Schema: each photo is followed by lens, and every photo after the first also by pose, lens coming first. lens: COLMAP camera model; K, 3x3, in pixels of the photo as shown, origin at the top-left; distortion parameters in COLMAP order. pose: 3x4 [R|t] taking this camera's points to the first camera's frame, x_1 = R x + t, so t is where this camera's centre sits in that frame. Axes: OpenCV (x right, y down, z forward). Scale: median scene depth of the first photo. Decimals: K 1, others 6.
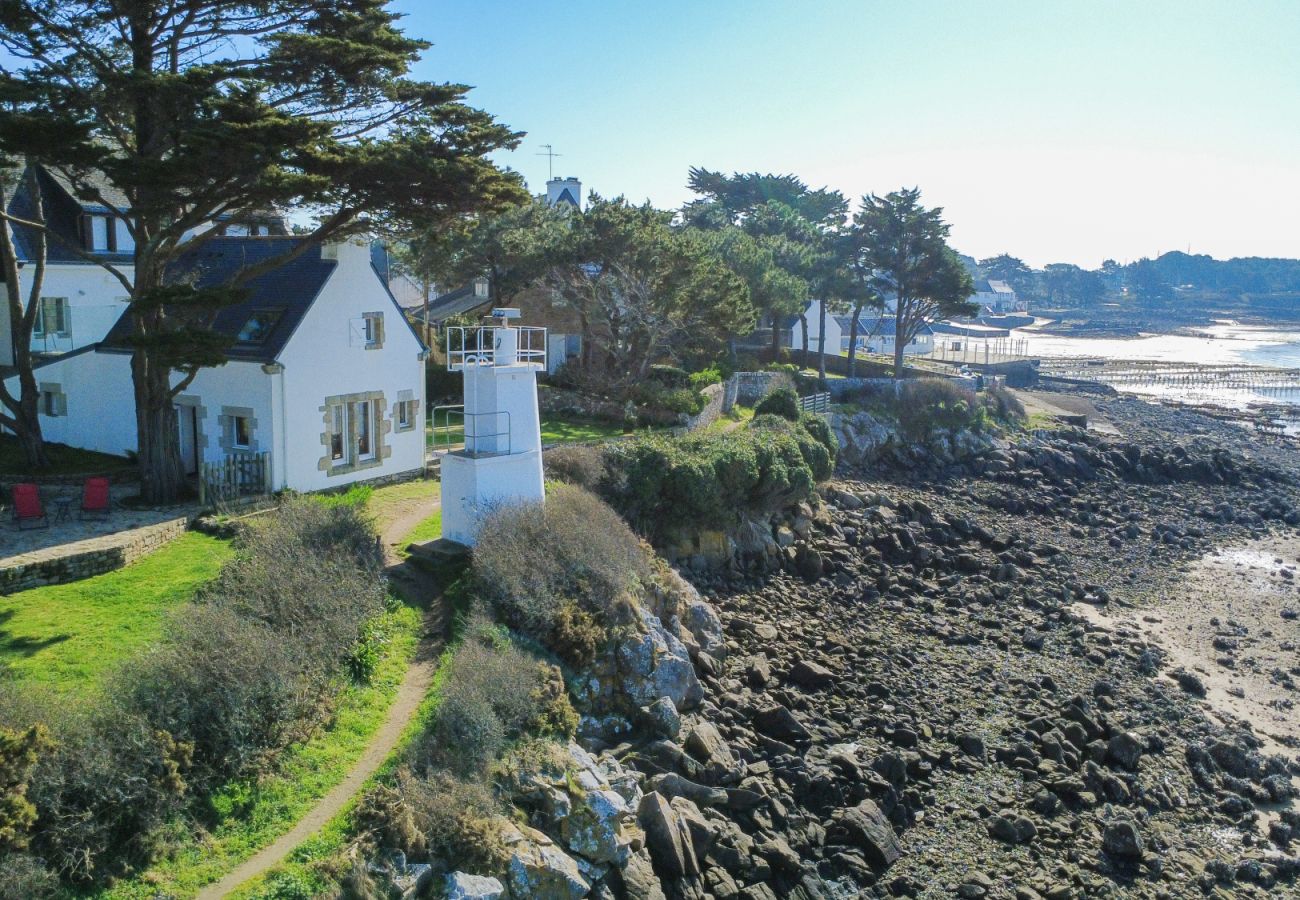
lens RADIAL K [[1037.4, 0, 654.6], [0, 1037.4, 471.2], [0, 0, 1]] dist [0.004983, 0.001467]
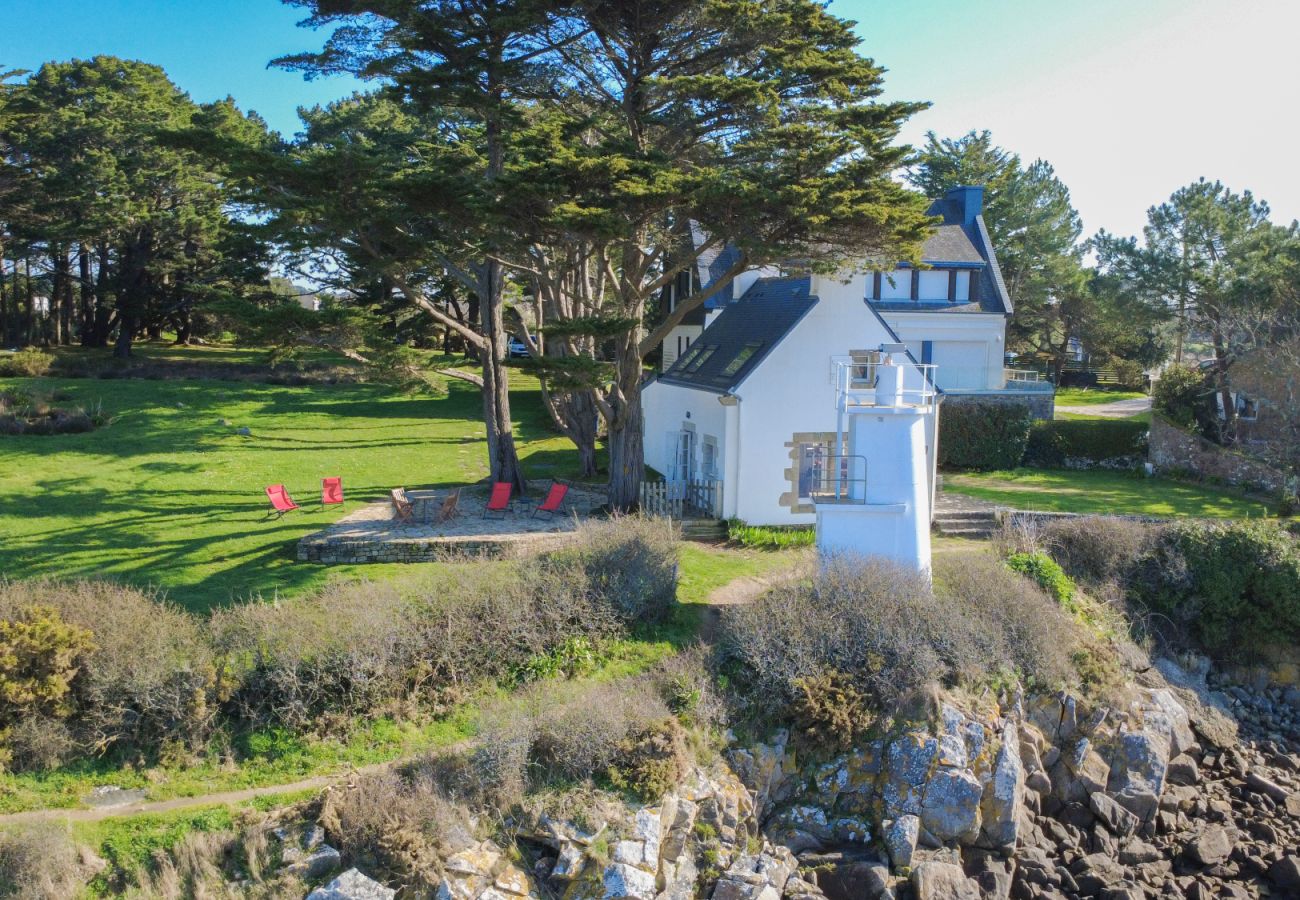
lens RADIAL K [[1071.2, 0, 634.9], [0, 1071.2, 449.1], [0, 0, 1]] dist [0.003032, 0.006377]
pose [[0.723547, 0.075756, -0.686106, 0.318835], [-0.126065, 0.991745, -0.023442, -0.014544], [0.678666, 0.103455, 0.727124, 0.174393]]
